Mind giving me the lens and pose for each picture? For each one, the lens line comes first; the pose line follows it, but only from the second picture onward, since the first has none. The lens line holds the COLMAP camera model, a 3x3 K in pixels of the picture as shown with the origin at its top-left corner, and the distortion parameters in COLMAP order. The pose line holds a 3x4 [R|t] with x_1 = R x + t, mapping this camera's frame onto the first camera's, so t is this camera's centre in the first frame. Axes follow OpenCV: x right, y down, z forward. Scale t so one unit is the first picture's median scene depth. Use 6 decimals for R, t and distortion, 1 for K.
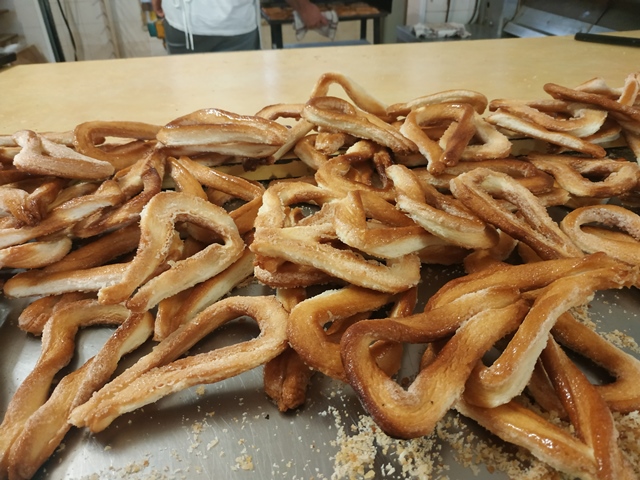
lens RADIAL K [[470.0, 0, 322.7], [0, 470.0, 241.7], [0, 0, 1]] dist [0.006998, -0.041561]
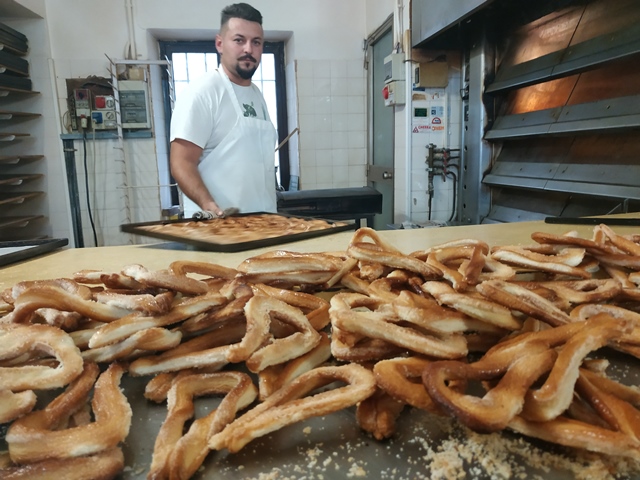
lens RADIAL K [[470.0, 0, 322.7], [0, 470.0, 241.7], [0, 0, 1]] dist [0.006998, -0.041561]
pose [[0.999615, -0.019674, 0.019573, -0.205240], [0.025851, 0.916643, -0.398871, 0.311563], [-0.010094, 0.399223, 0.916798, -0.270576]]
